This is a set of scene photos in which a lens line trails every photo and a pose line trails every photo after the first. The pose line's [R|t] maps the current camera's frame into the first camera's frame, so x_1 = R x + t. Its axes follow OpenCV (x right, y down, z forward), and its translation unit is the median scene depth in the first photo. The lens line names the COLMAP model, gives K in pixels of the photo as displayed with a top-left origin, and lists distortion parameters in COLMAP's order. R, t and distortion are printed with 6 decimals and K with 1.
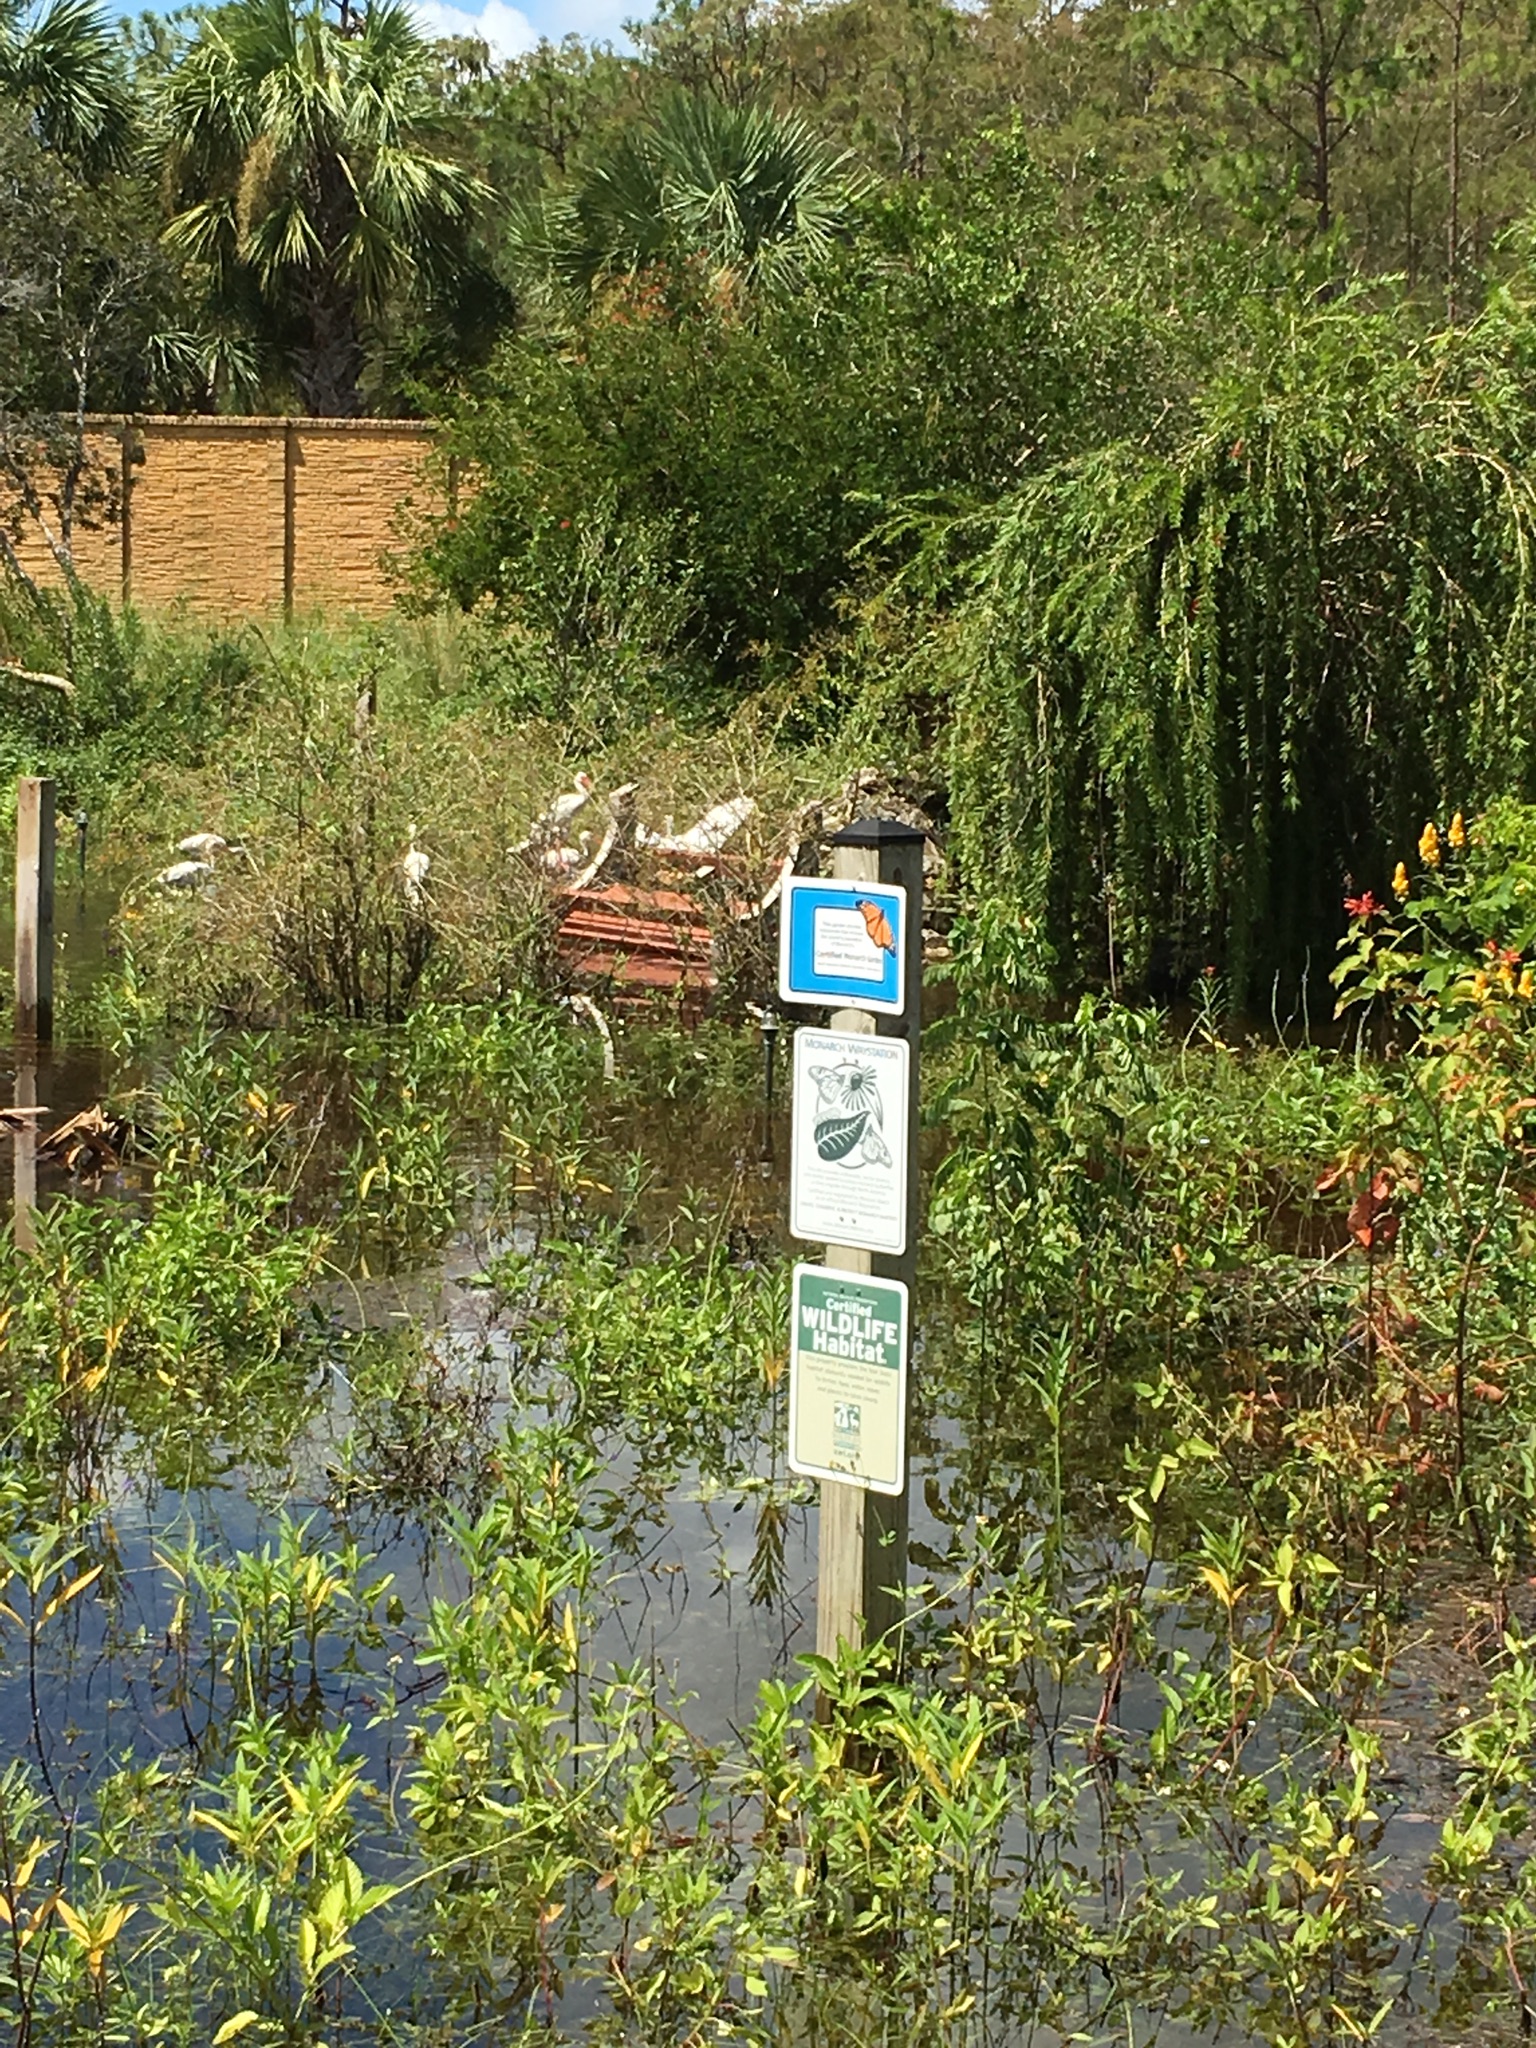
lens RADIAL K [[4620.7, 0, 768.0], [0, 4620.7, 1024.0], [0, 0, 1]] dist [0.044698, 0.260538]
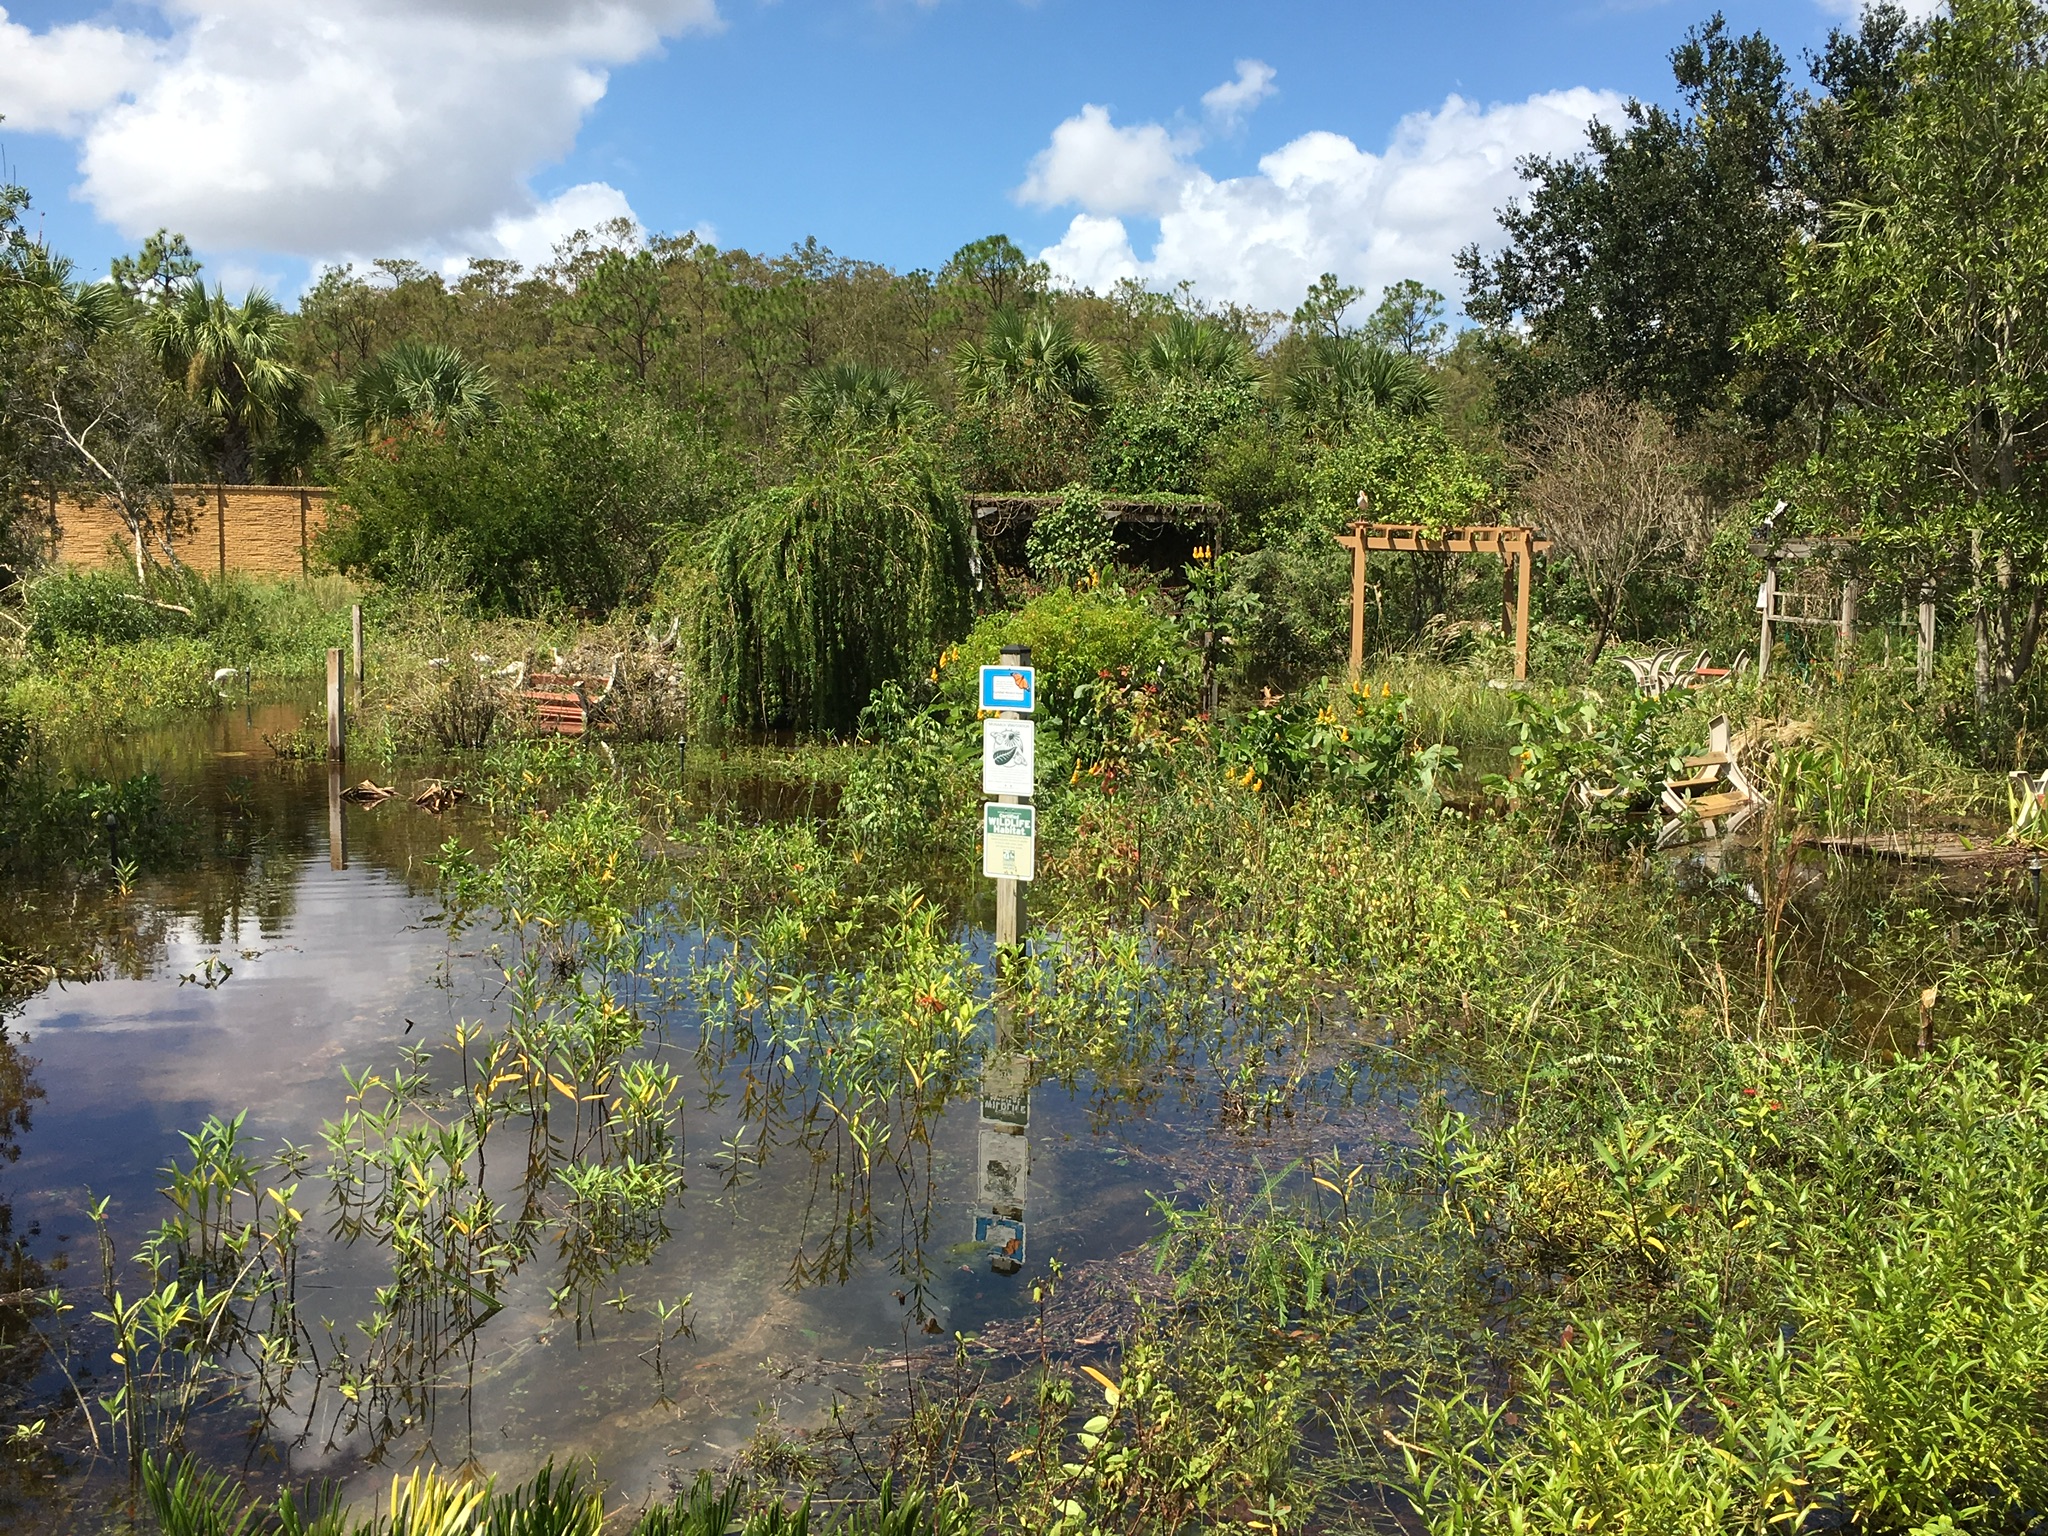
lens RADIAL K [[2034.0, 0, 1024.0], [0, 2034.0, 768.0], [0, 0, 1]] dist [0.090061, -0.125408]
pose [[0.951208, -0.045231, 0.305216, -0.130344], [0.042594, 0.998975, 0.015295, 0.004717], [-0.305595, -0.001548, 0.952160, -0.071773]]
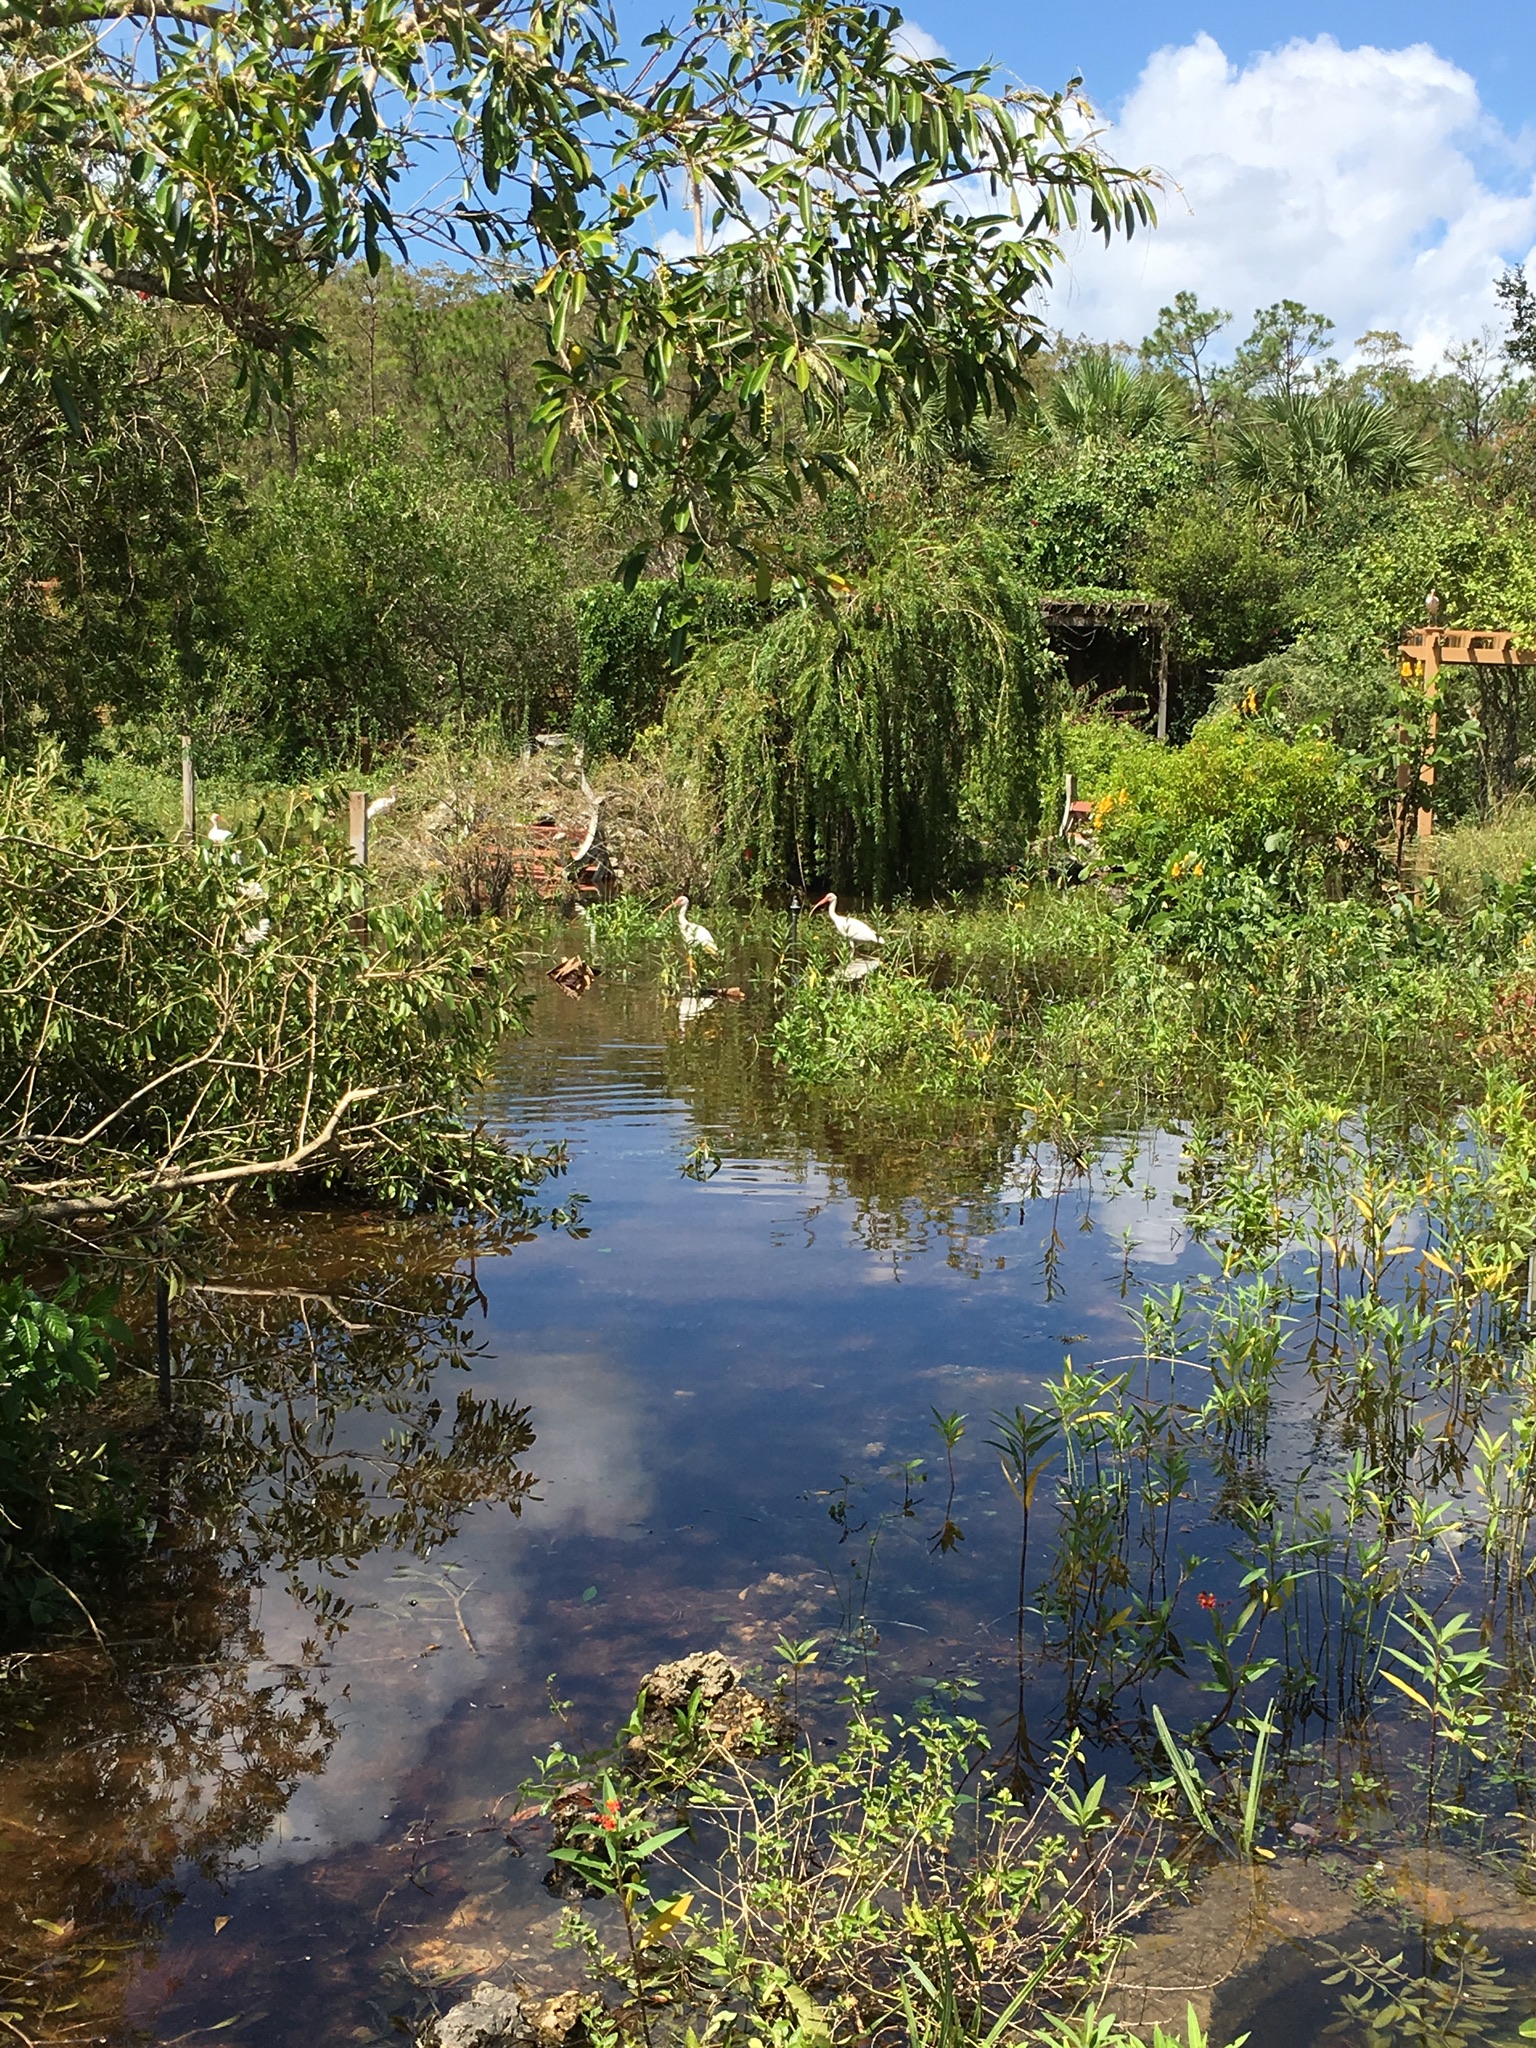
lens RADIAL K [[2699.6, 0, 827.2], [0, 2699.6, 1029.9], [0, 0, 1]] dist [0.076258, 0.011681]
pose [[0.941373, -0.057871, 0.332367, -0.311010], [0.044993, 0.997913, 0.046319, 0.000610], [-0.334354, -0.028649, 0.942012, -0.086258]]
